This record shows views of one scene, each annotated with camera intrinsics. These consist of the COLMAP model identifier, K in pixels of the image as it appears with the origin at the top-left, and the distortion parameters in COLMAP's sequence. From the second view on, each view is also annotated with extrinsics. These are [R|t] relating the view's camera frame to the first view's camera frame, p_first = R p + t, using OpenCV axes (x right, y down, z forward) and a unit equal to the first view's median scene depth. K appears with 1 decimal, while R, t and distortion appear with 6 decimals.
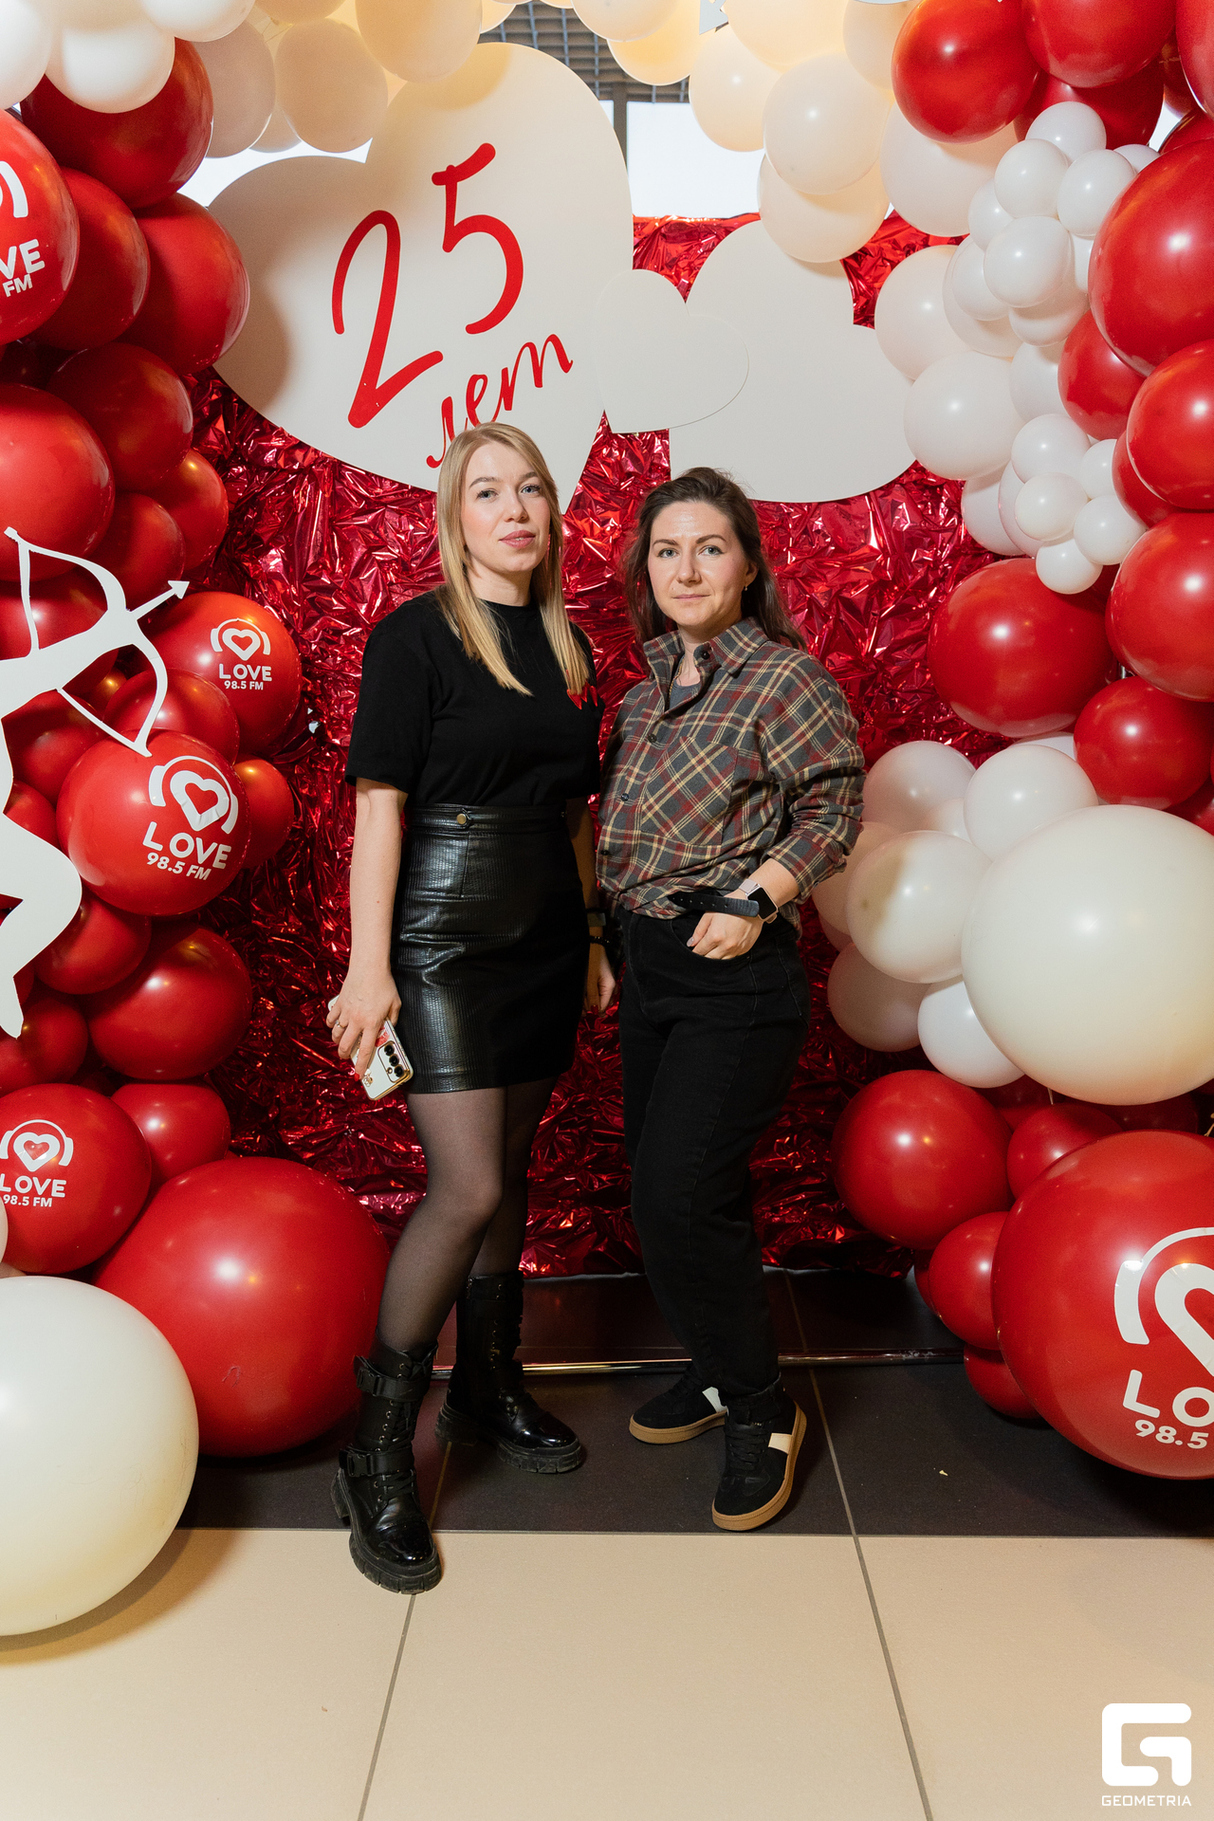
lens RADIAL K [[1469.8, 0, 599.6], [0, 1469.8, 917.9], [0, 0, 1]] dist [-0.003315, 0.003325]
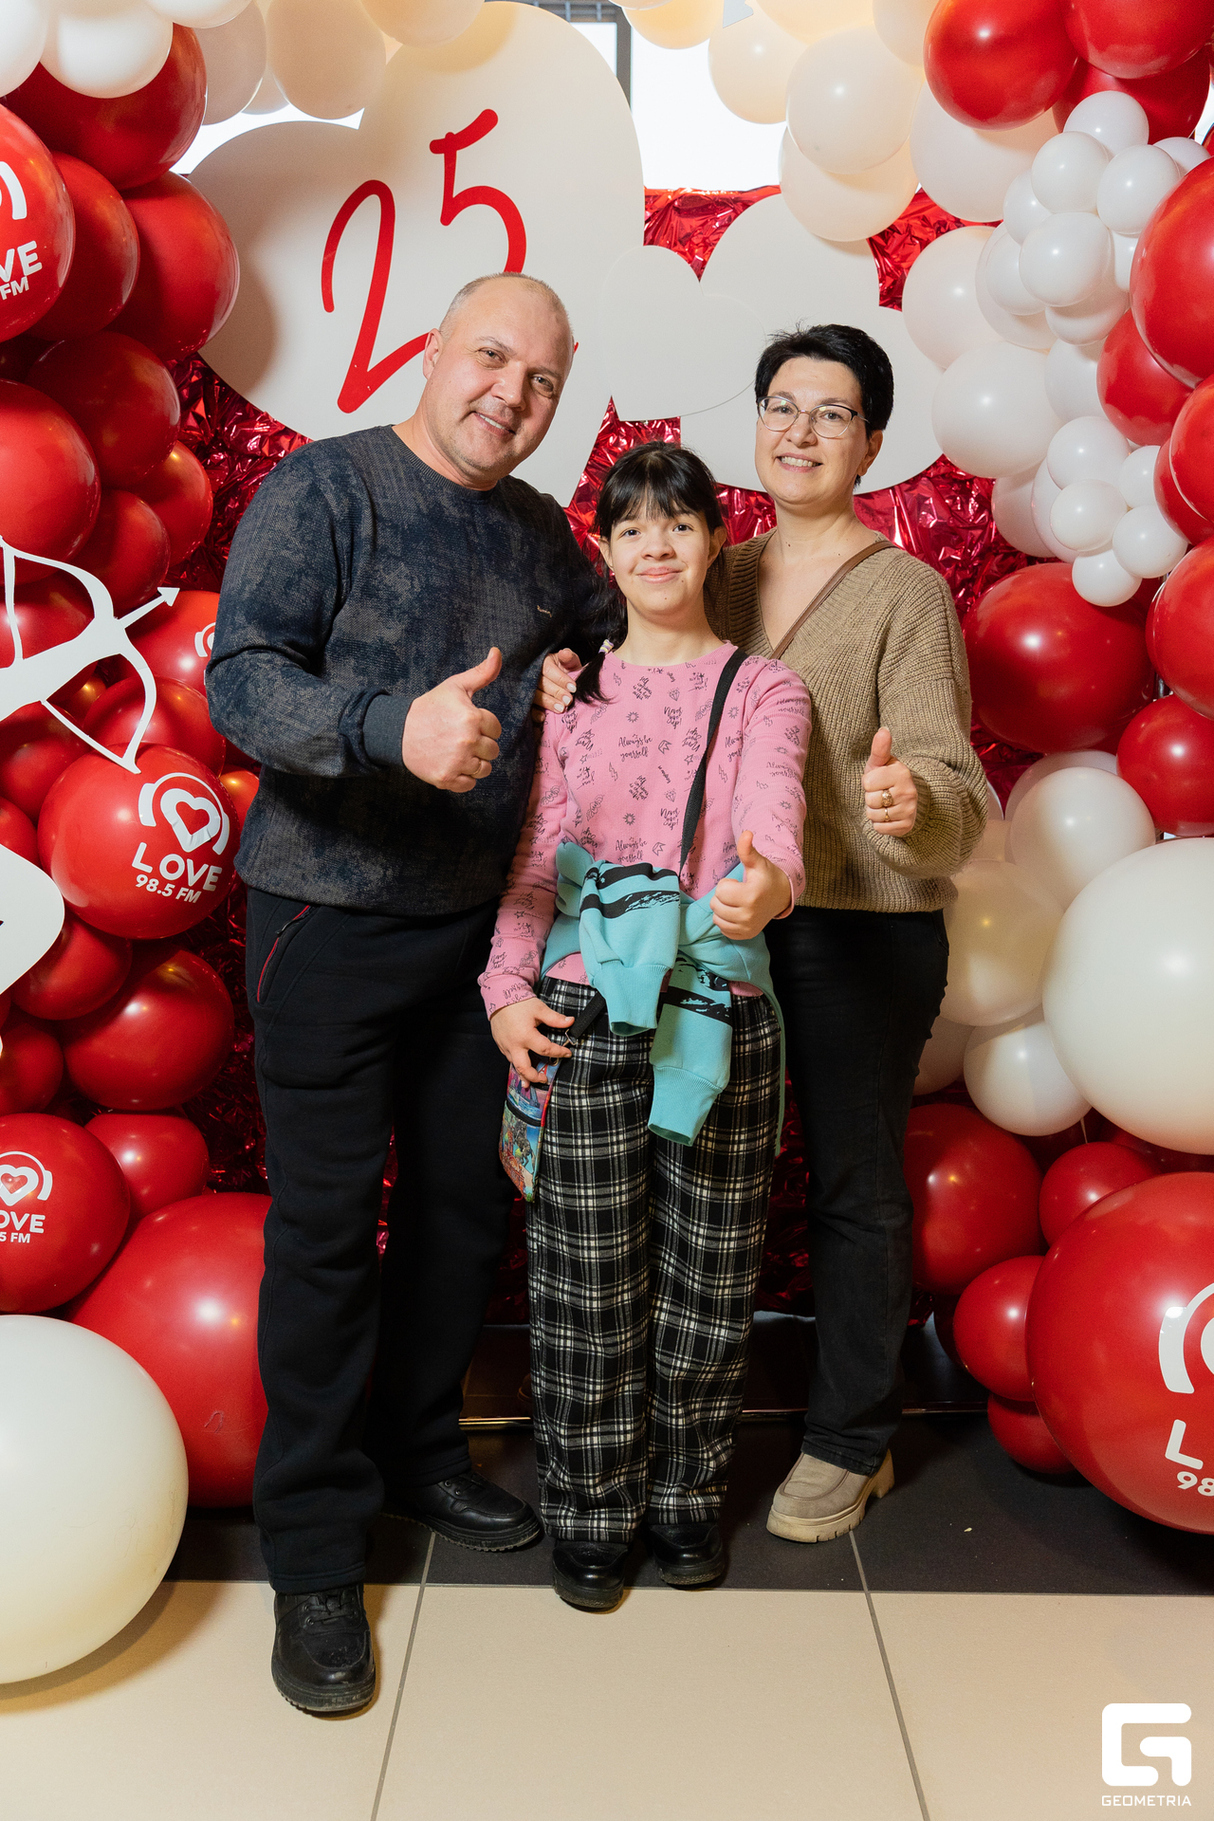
lens RADIAL K [[1673.8, 0, 584.0], [0, 1673.8, 936.6], [0, 0, 1]] dist [0.002561, -0.022068]
pose [[0.999930, 0.009812, 0.006660, -0.019072], [-0.009900, 0.999862, 0.013347, -0.017231], [-0.006528, -0.013412, 0.999889, -0.071571]]
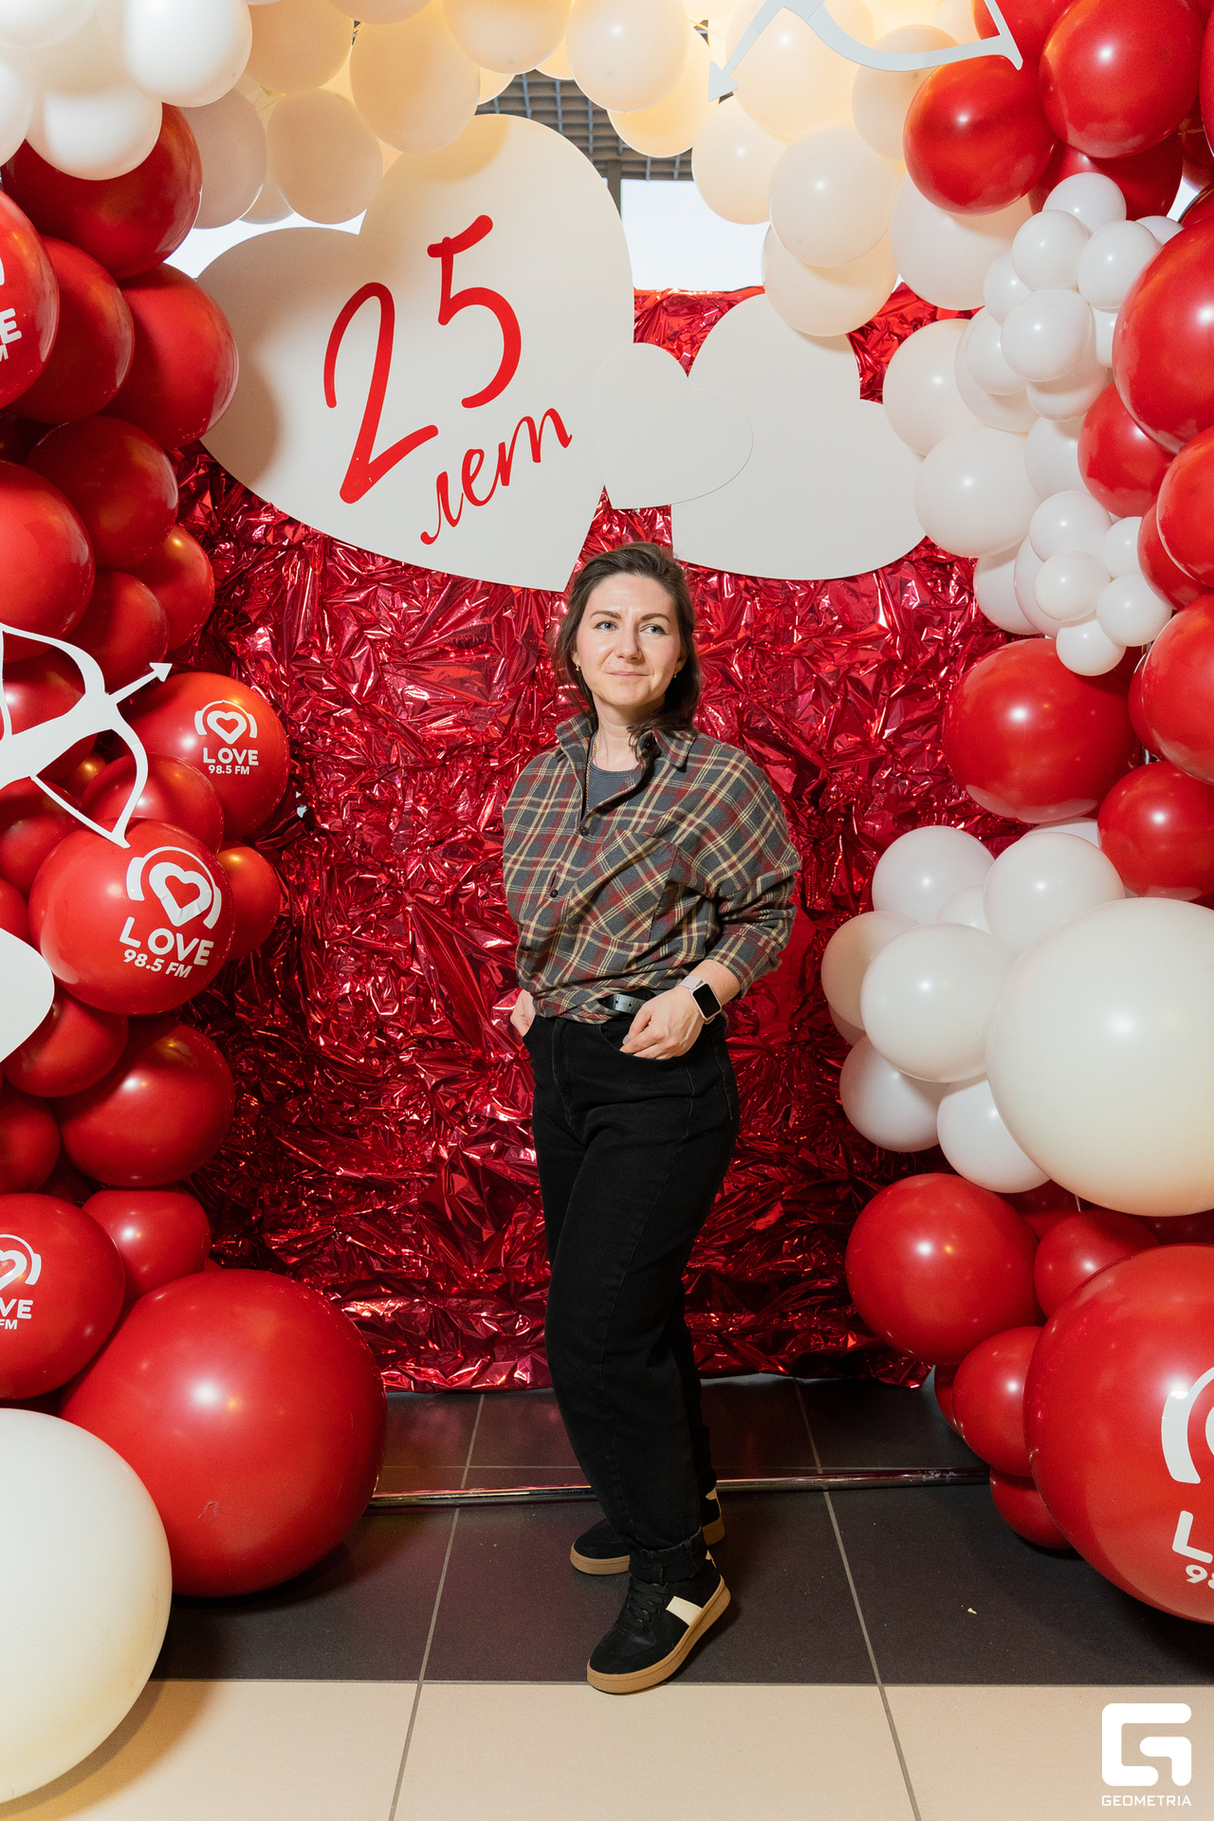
lens RADIAL K [[1469.8, 0, 597.6], [0, 1469.8, 930.0], [0, 0, 1]] dist [-0.003315, 0.003325]
pose [[0.999974, -0.000568, 0.007216, -0.008933], [0.000843, 0.999272, -0.038144, -0.016661], [-0.007189, 0.038149, 0.999246, 0.045180]]
